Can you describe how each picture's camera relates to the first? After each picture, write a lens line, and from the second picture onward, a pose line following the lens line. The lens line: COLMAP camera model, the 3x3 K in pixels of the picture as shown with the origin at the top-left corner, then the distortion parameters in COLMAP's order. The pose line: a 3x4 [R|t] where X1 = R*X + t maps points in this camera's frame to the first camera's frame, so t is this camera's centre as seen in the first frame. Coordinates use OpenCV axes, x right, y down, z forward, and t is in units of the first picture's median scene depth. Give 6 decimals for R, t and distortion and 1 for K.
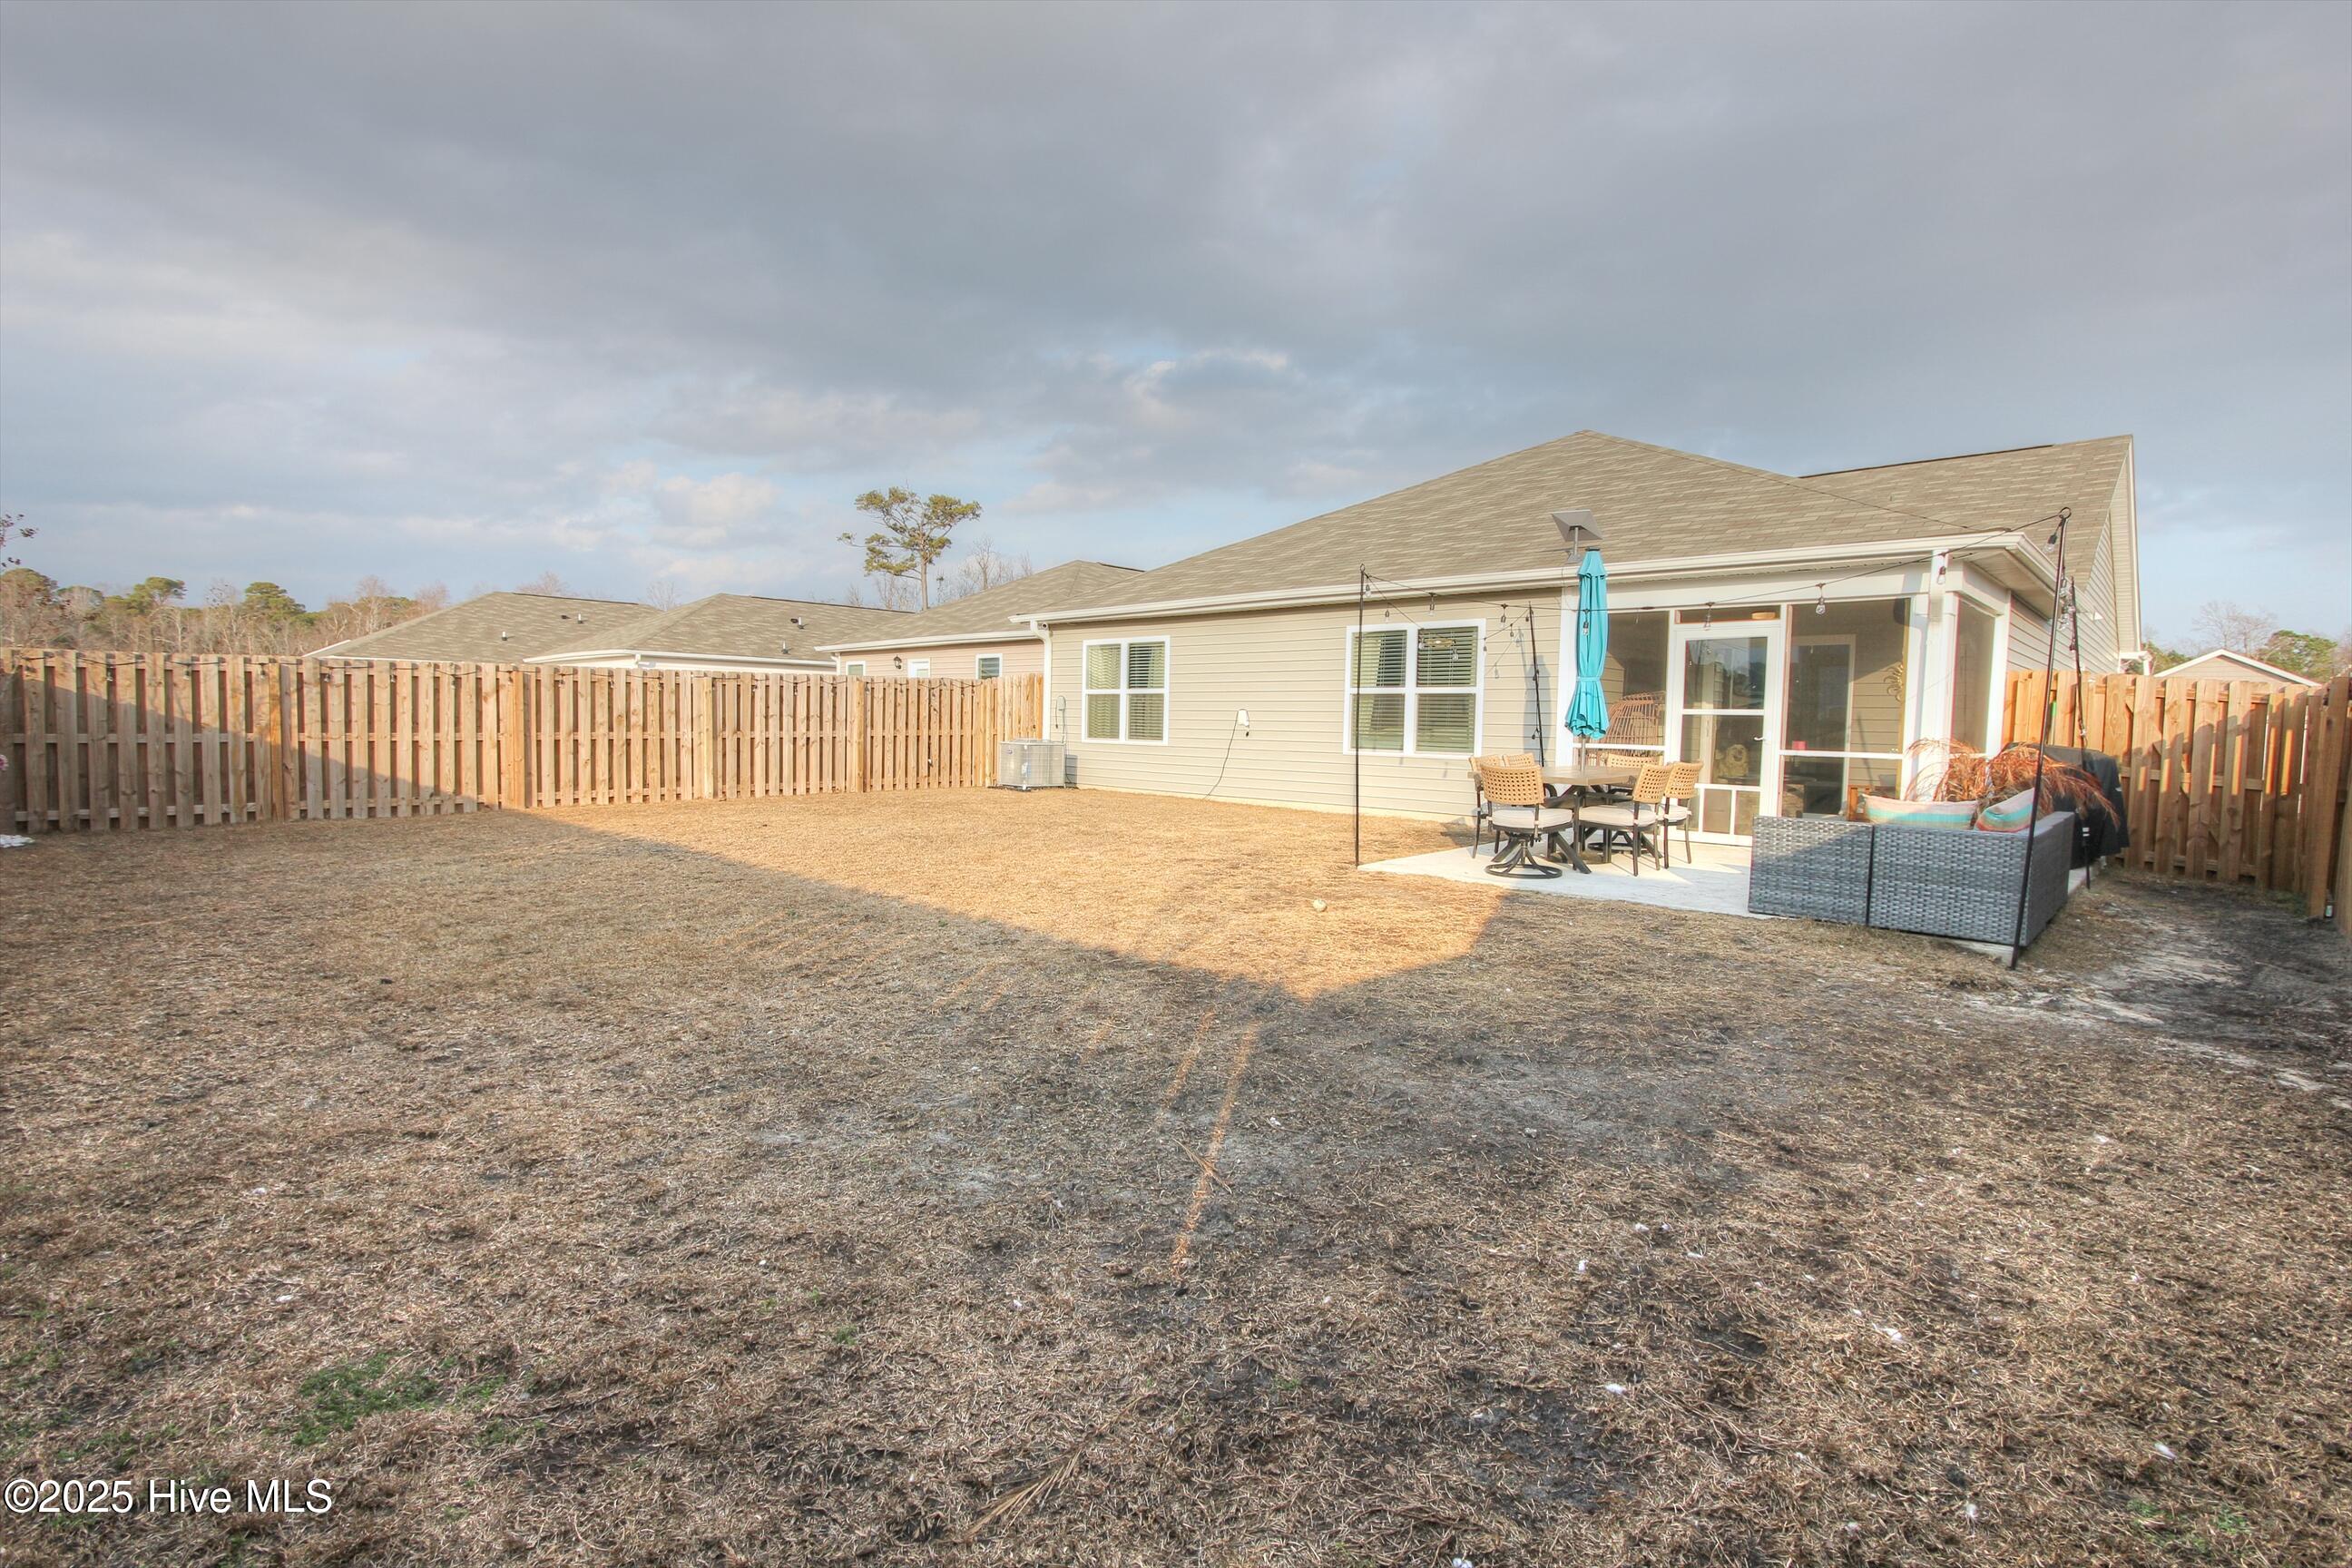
lens RADIAL K [[1120.8, 0, 1179.7], [0, 1120.8, 788.9], [0, 0, 1]] dist [-0.004081, 0.000268]
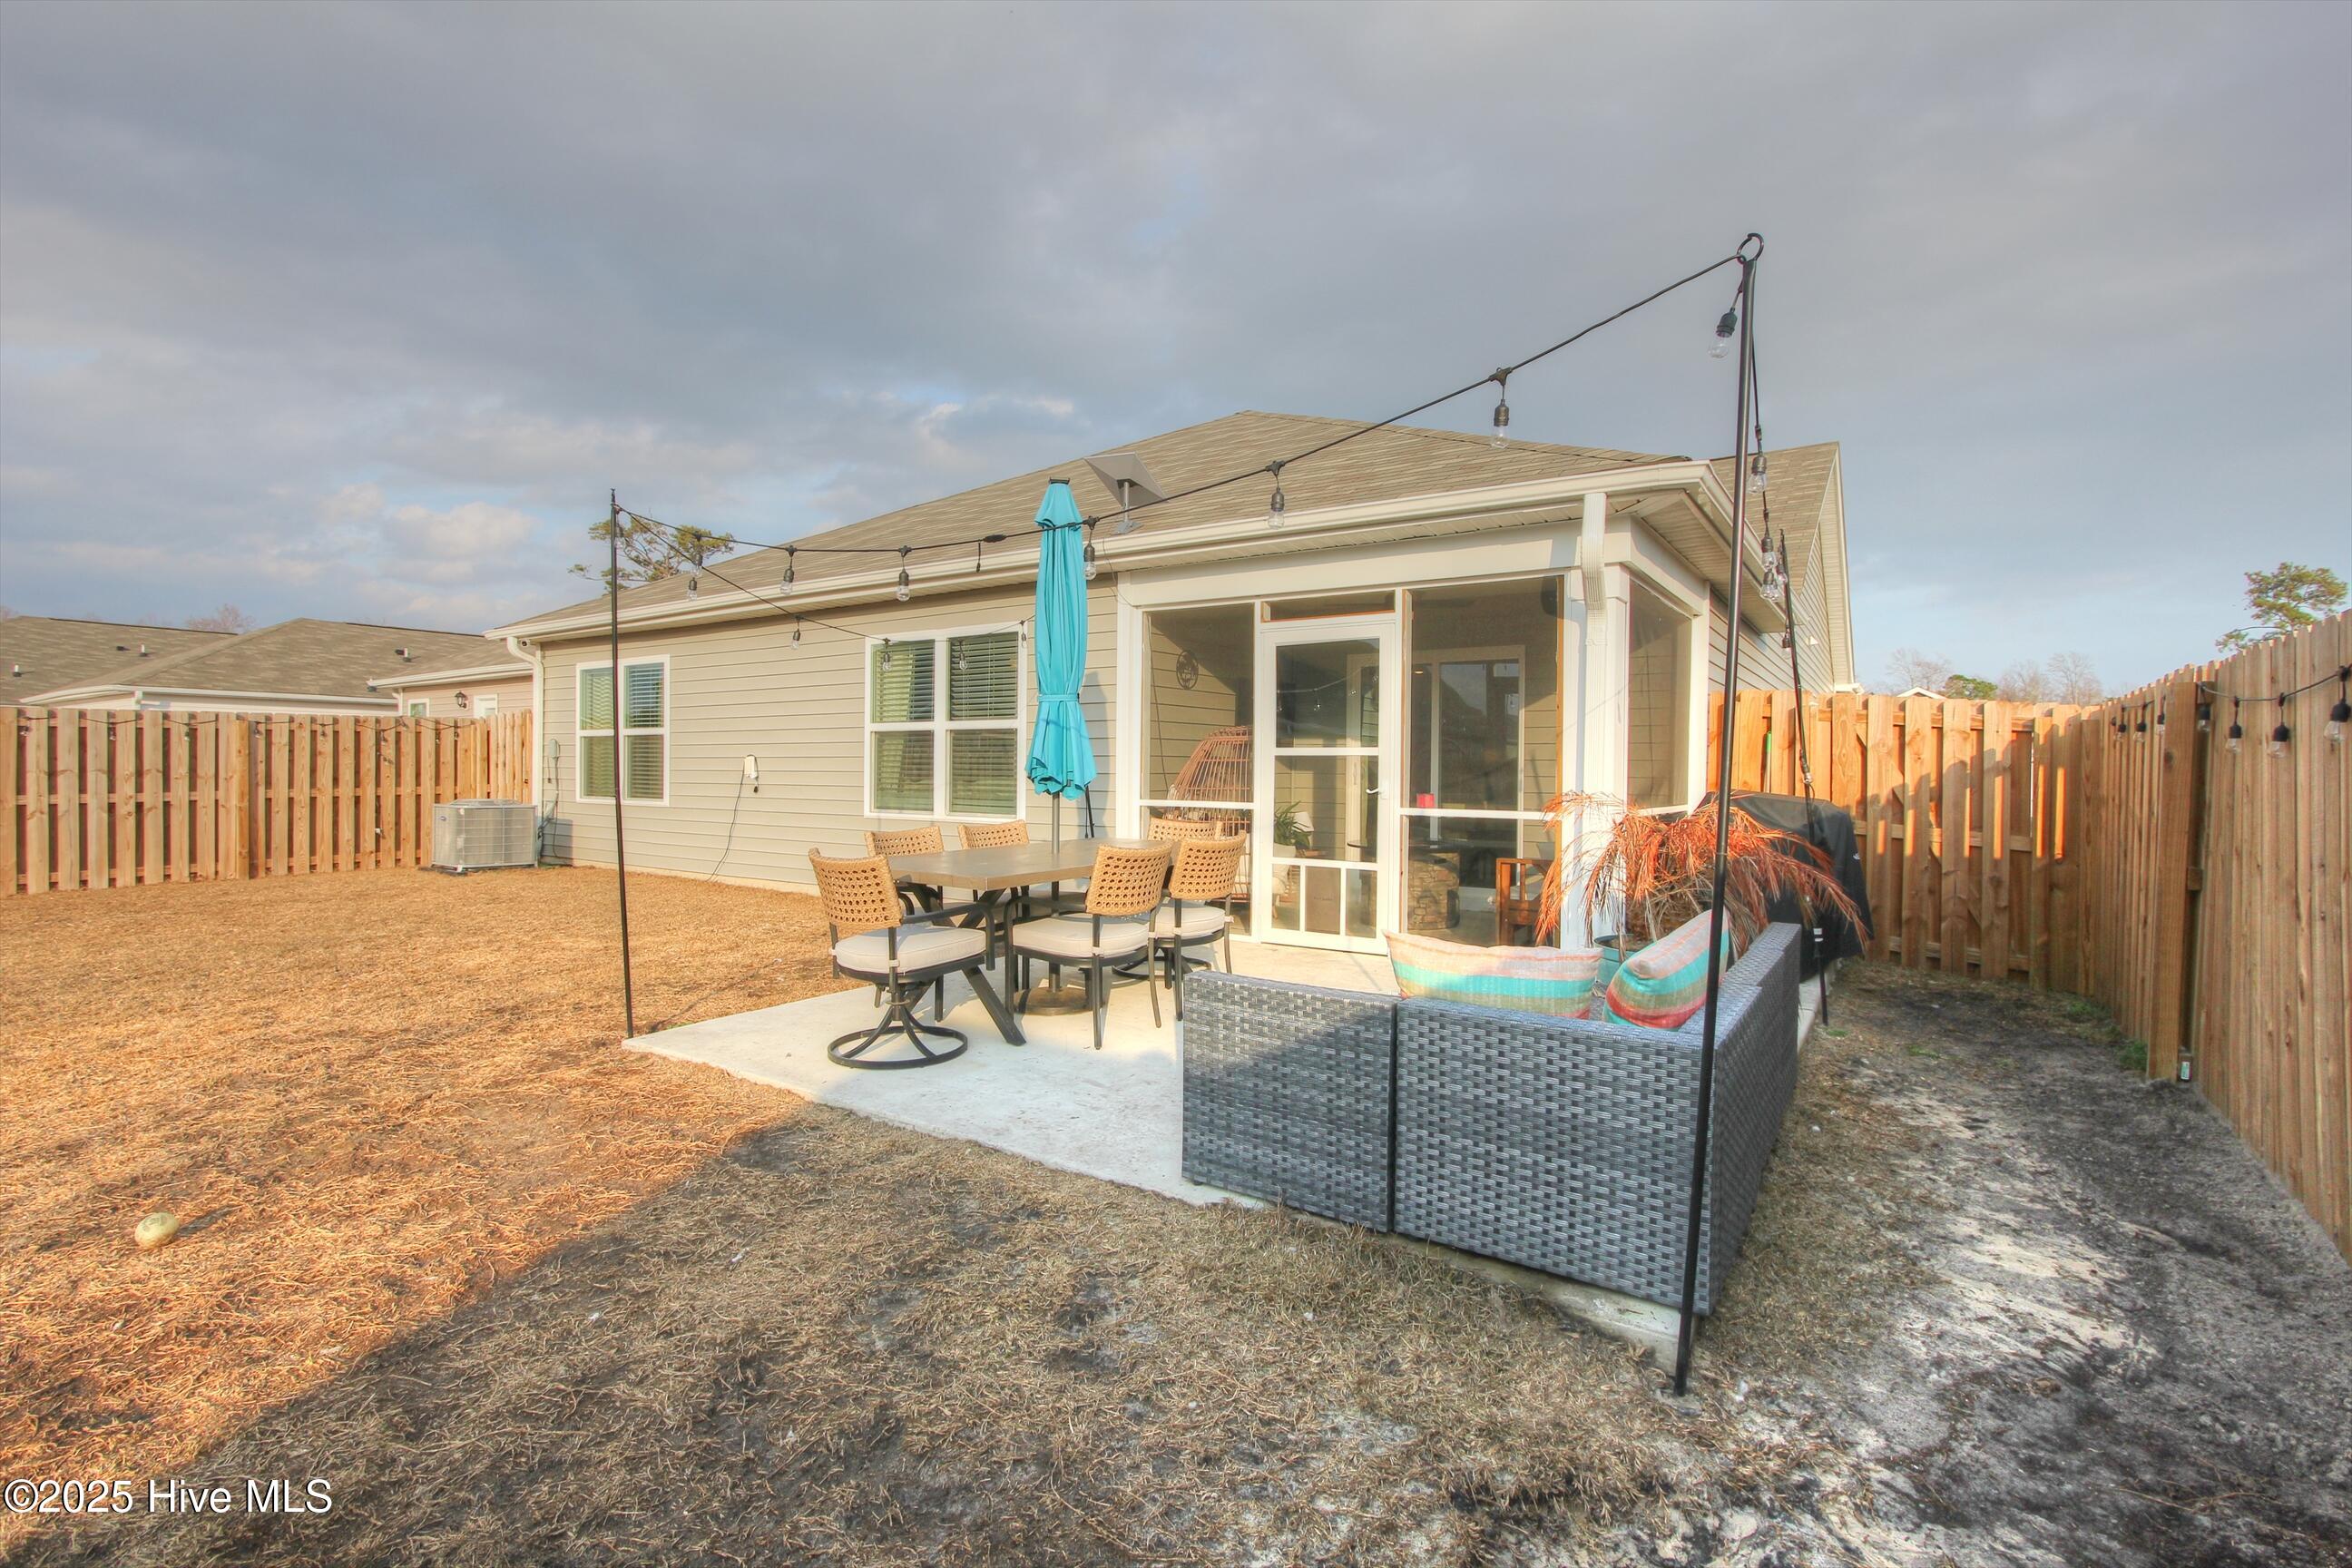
lens RADIAL K [[1094.2, 0, 1192.9], [0, 1094.2, 783.3], [0, 0, 1]] dist [-0.004600, -0.000149]
pose [[0.985606, -0.015247, 0.168368, 0.240937], [0.022525, 0.998889, -0.041401, -0.019725], [-0.167550, 0.044598, 0.984854, 0.299572]]
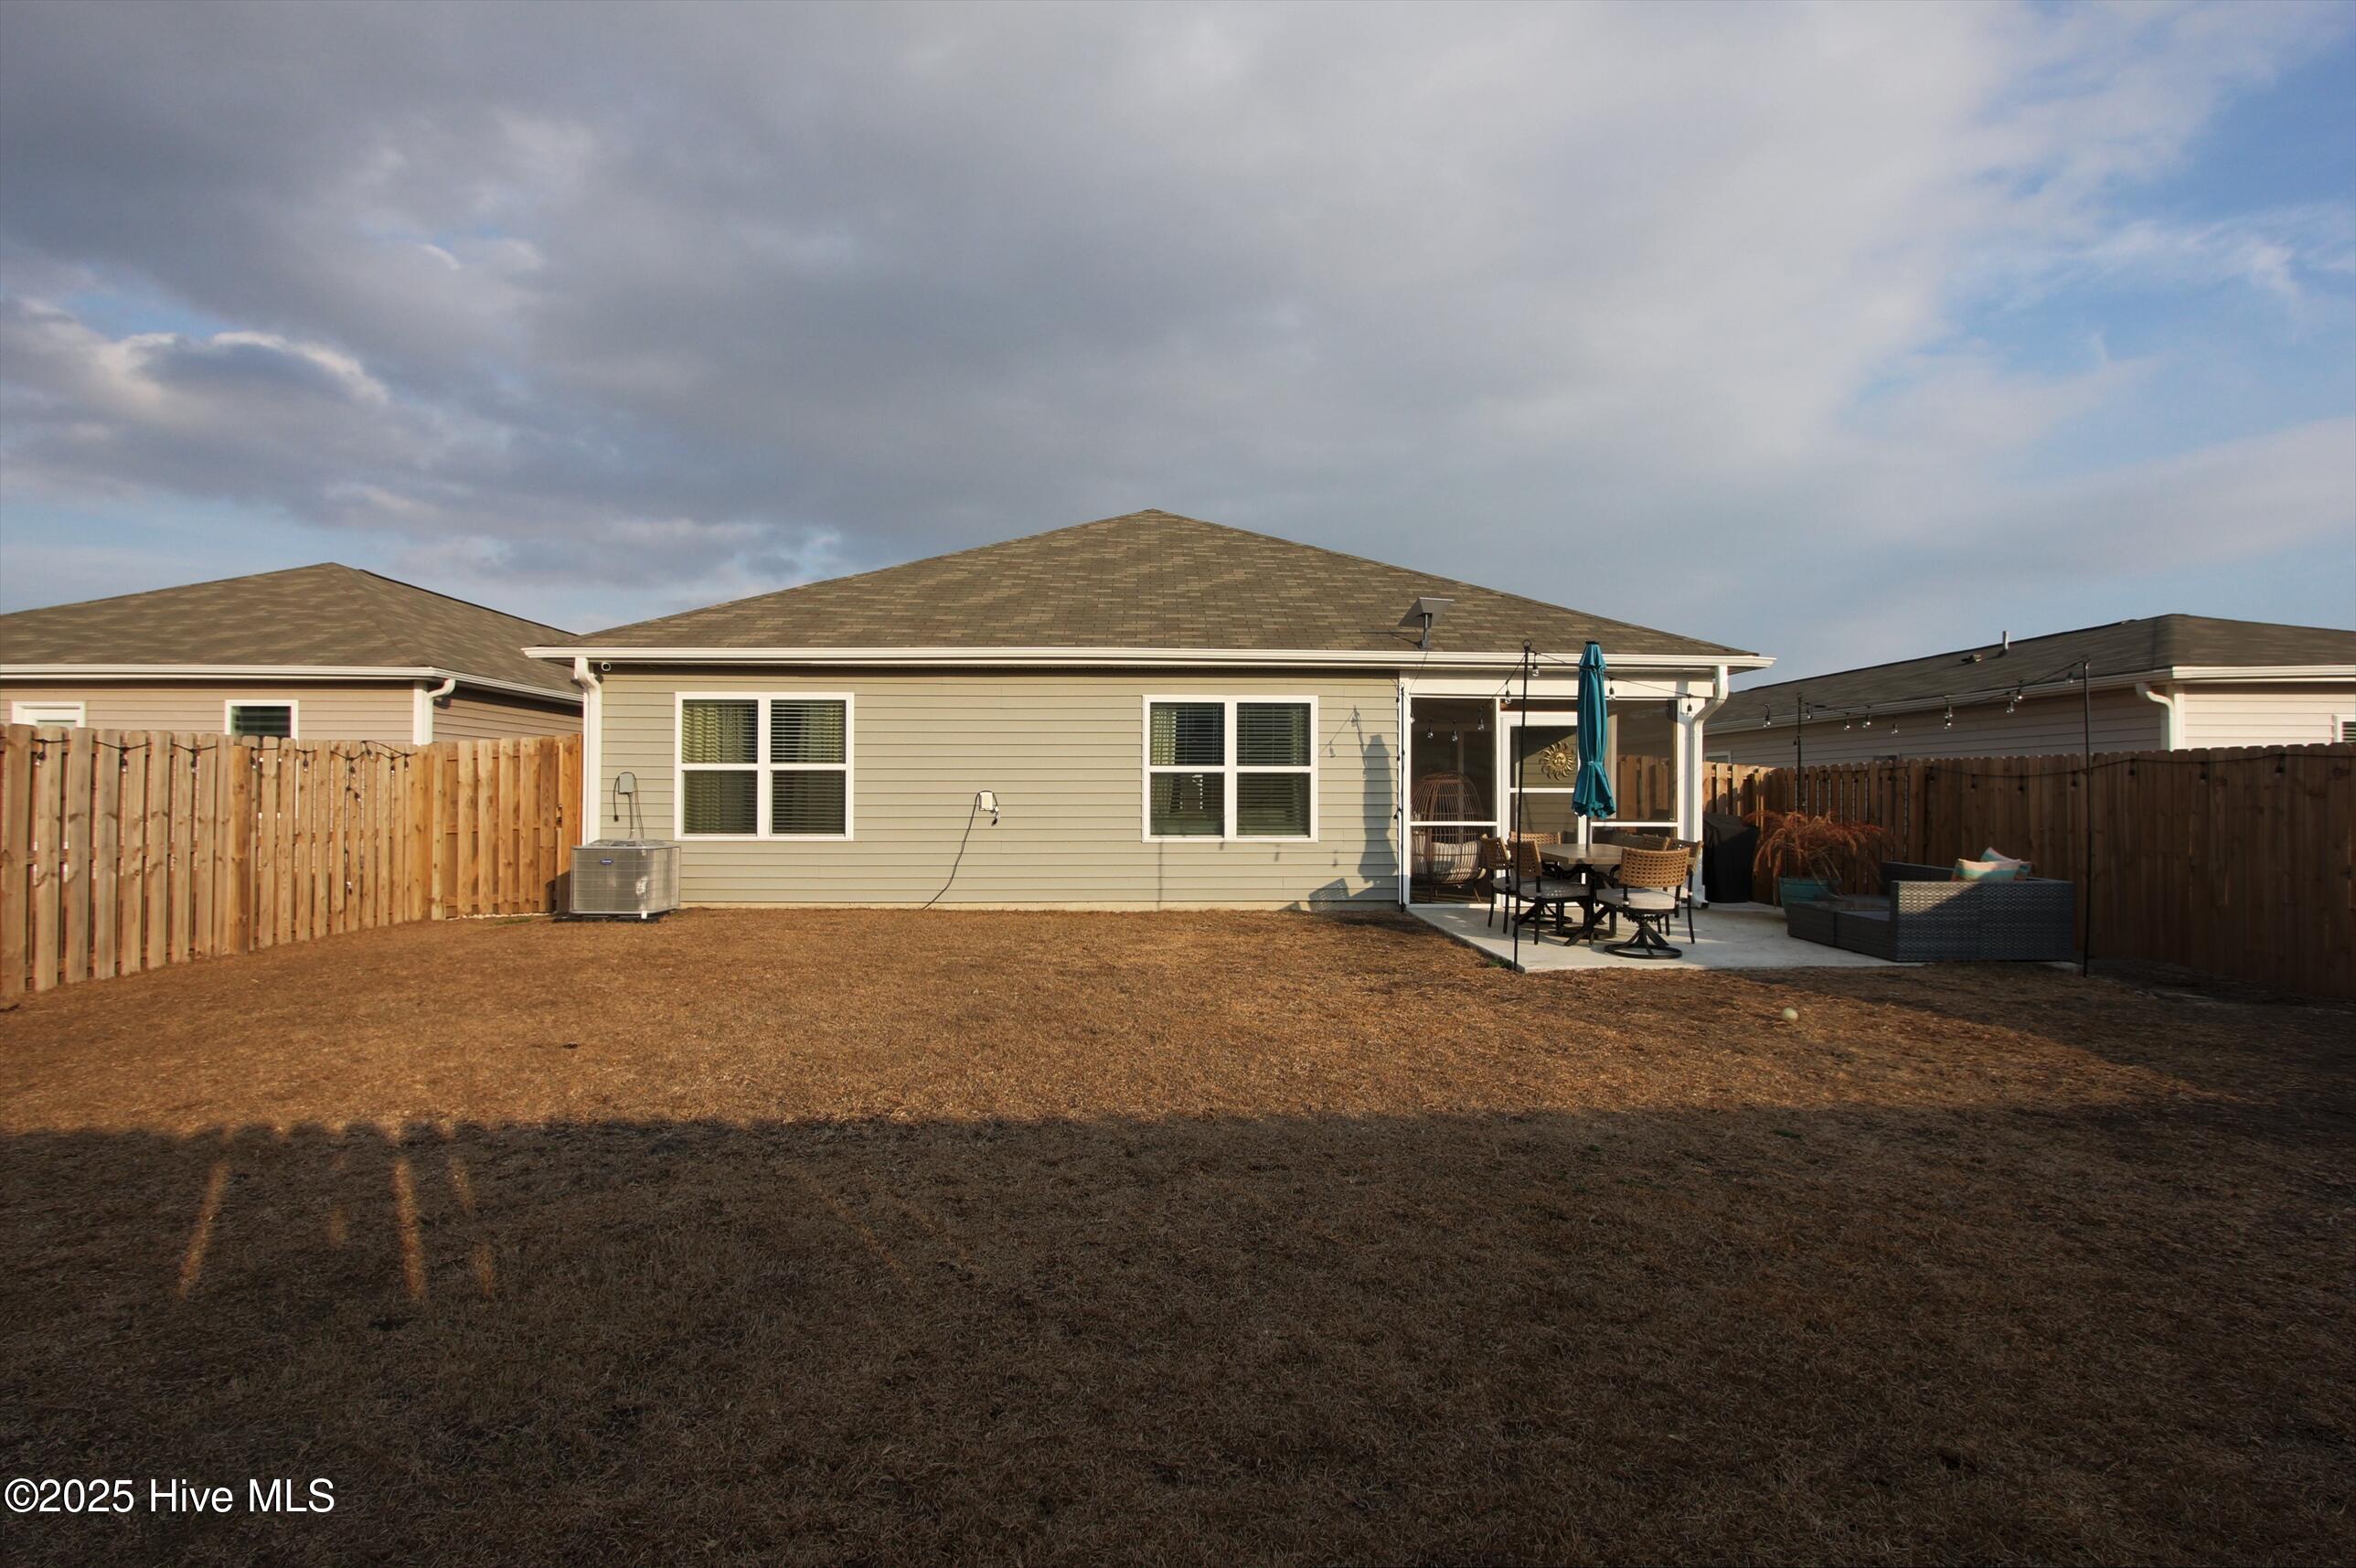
lens RADIAL K [[1040.9, 0, 1178.0], [0, 1040.9, 784.0], [0, 0, 1]] dist [-0.001864, -0.000251]
pose [[0.685698, -0.004667, 0.727871, -0.437069], [0.056540, 0.997300, -0.046869, -0.037860], [-0.725687, 0.073292, 0.684111, 0.443725]]
